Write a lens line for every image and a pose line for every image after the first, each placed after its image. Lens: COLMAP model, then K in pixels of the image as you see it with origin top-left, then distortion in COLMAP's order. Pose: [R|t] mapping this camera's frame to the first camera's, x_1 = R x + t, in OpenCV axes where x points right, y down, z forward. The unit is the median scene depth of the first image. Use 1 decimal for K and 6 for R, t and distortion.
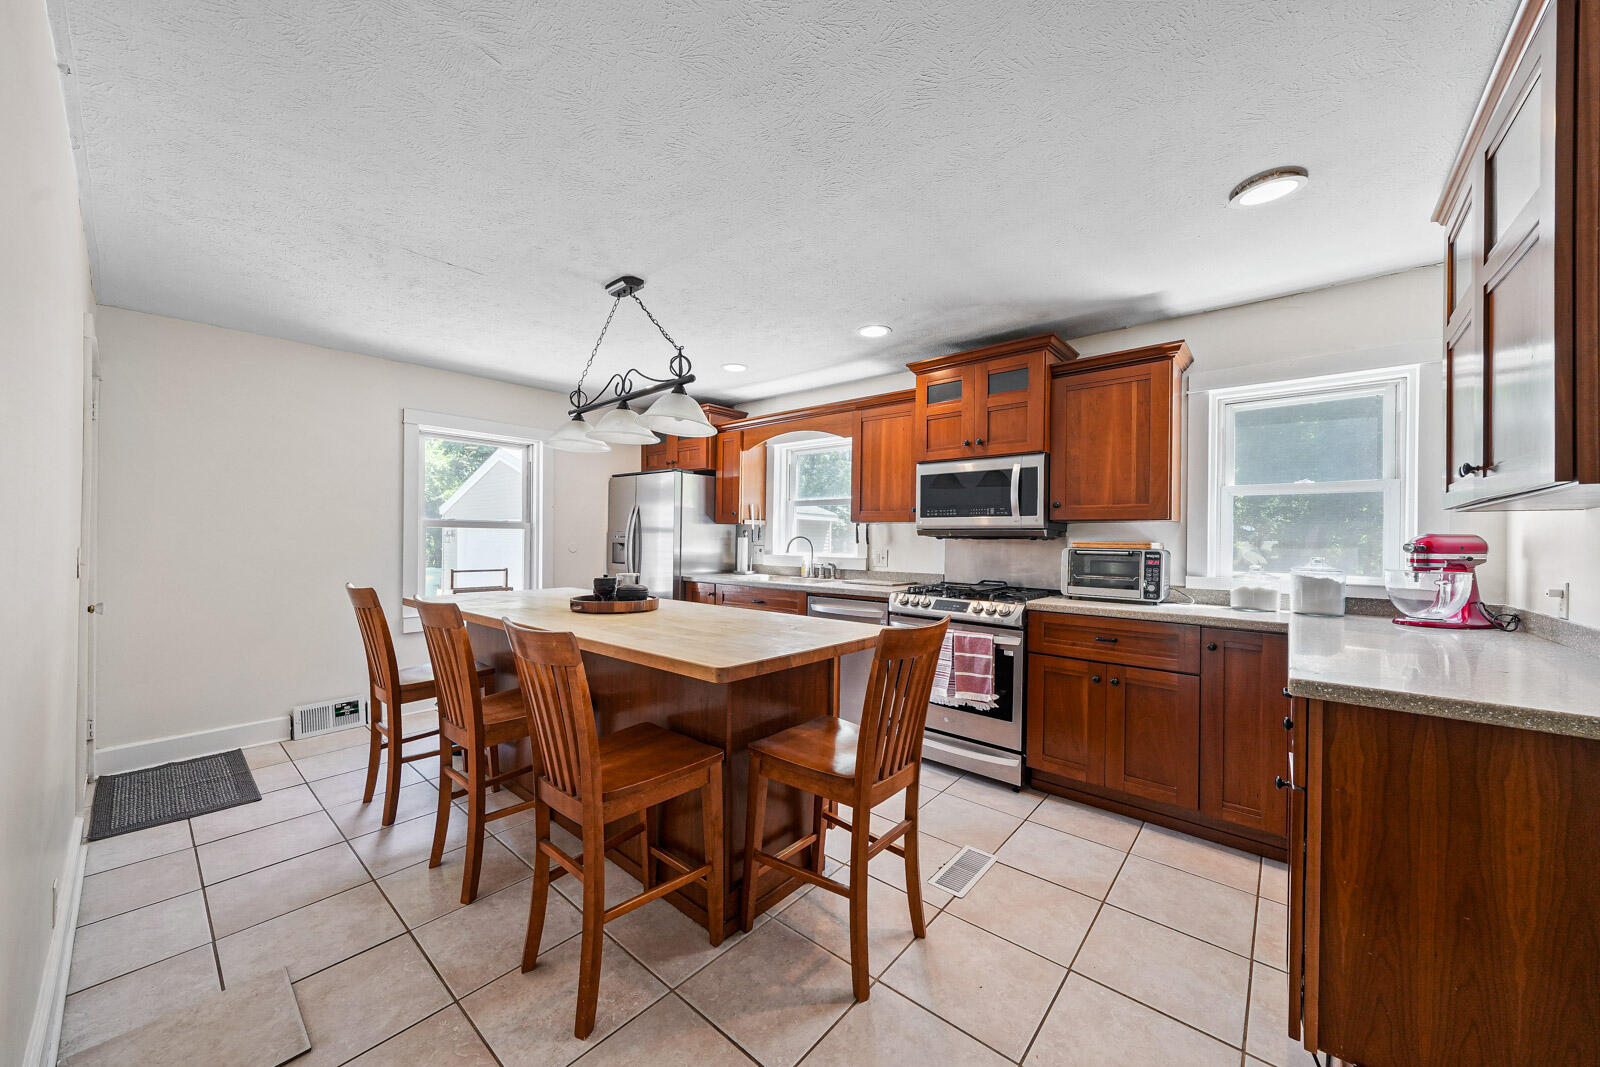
lens RADIAL K [[553.4, 0, 795.7], [0, 553.4, 533.2], [0, 0, 1]] dist [0.001431, -0.000115]
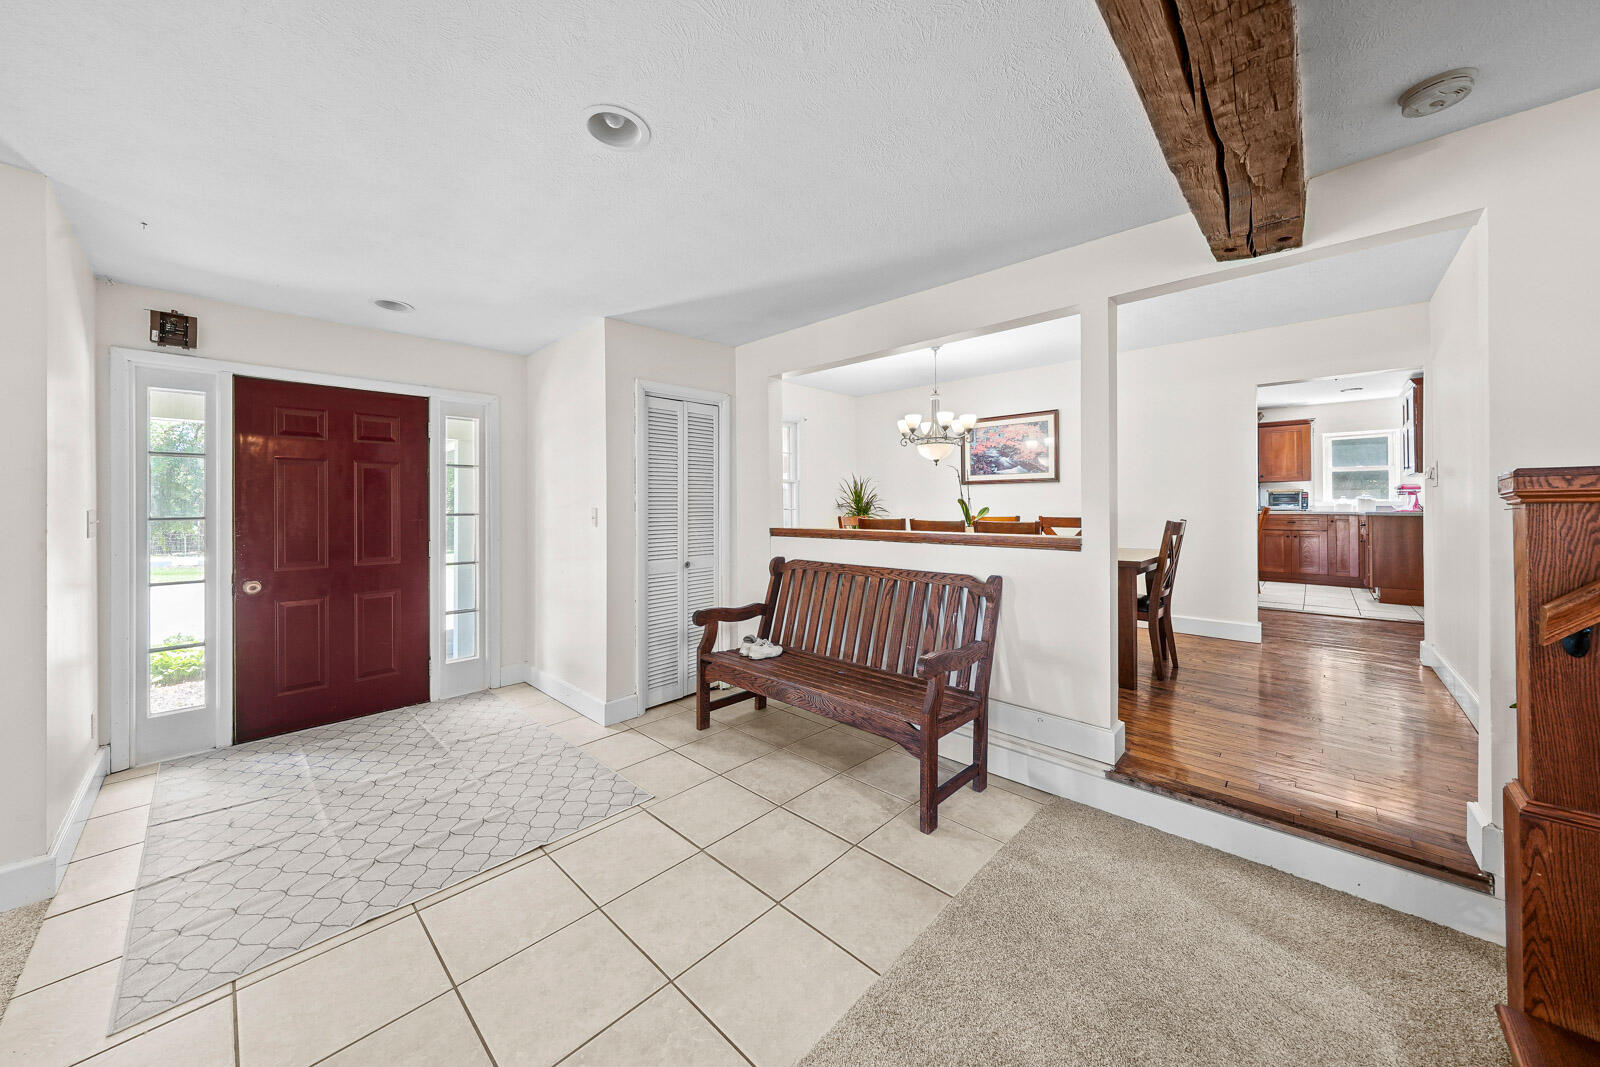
lens RADIAL K [[553.4, 0, 769.9], [0, 553.4, 503.8], [0, 0, 1]] dist [0.001431, -0.000115]
pose [[0.999311, -0.007331, -0.036373, -1.947271], [0.007218, 0.999969, -0.003235, 0.080740], [0.036396, 0.002970, 0.999333, -1.894142]]
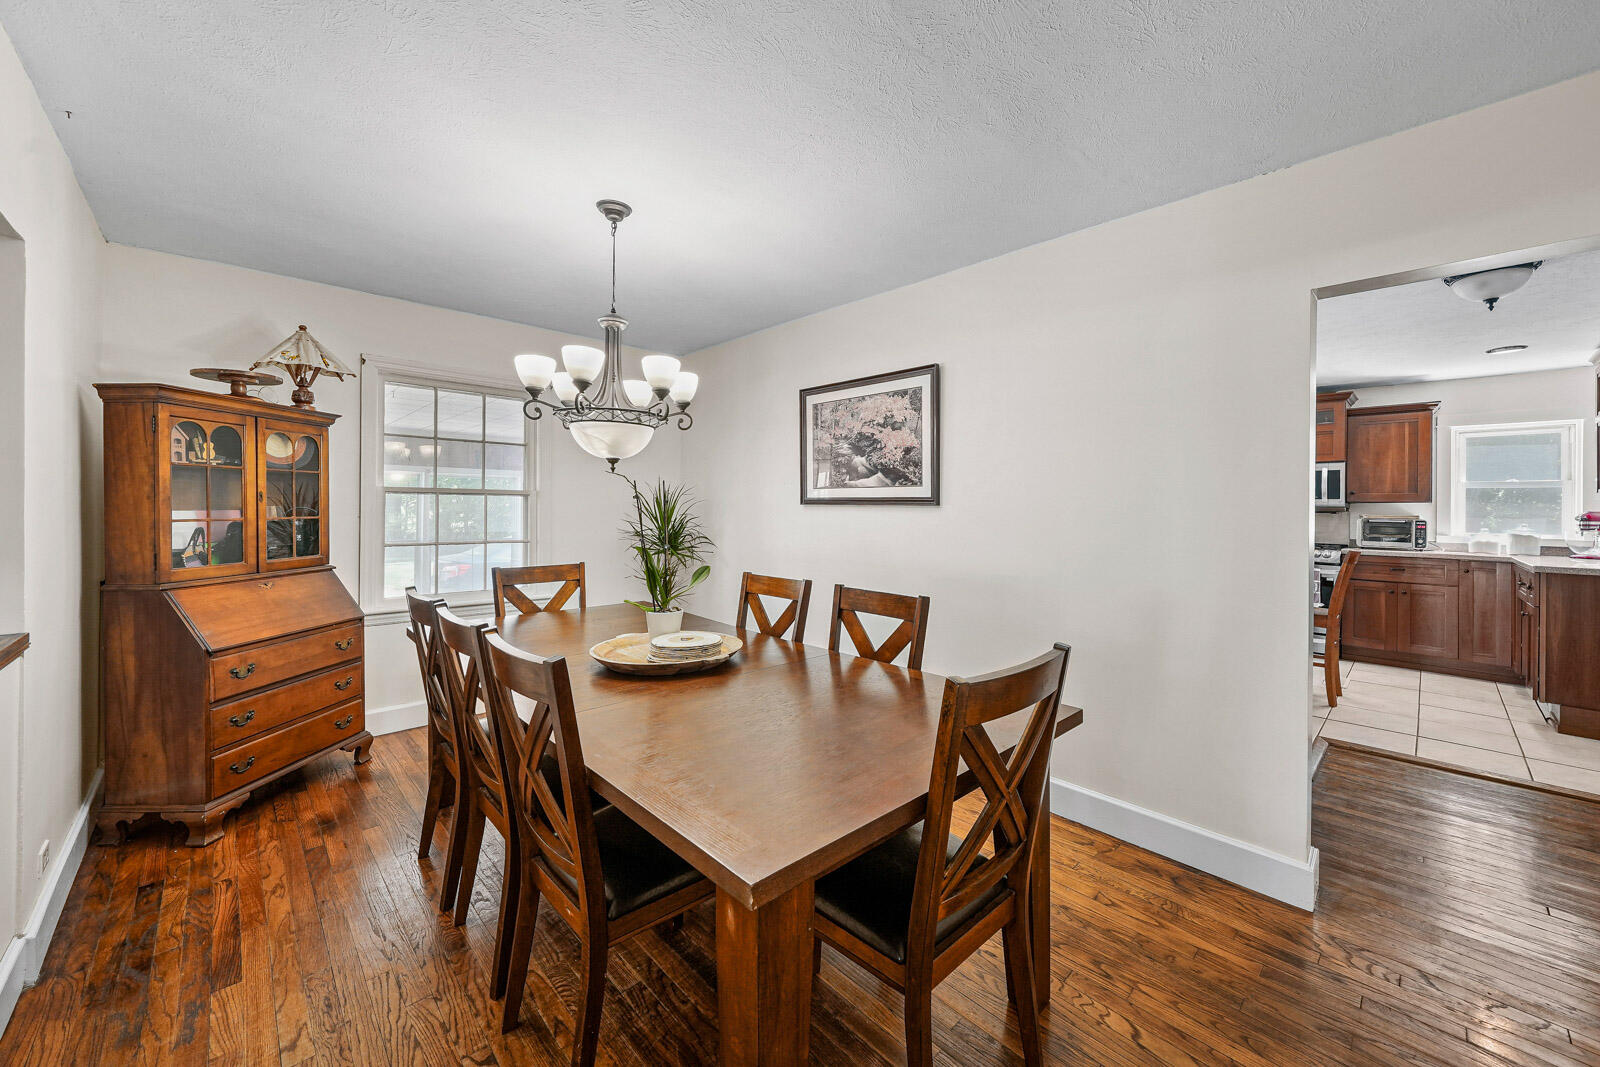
lens RADIAL K [[610.3, 0, 831.6], [0, 610.3, 502.0], [0, 0, 1]] dist [0.010939, 0.000305]
pose [[0.999386, 0.008052, -0.034097, -1.133514], [-0.008392, 0.999916, -0.009847, 0.009071], [0.034015, 0.010127, 0.999370, -0.997316]]
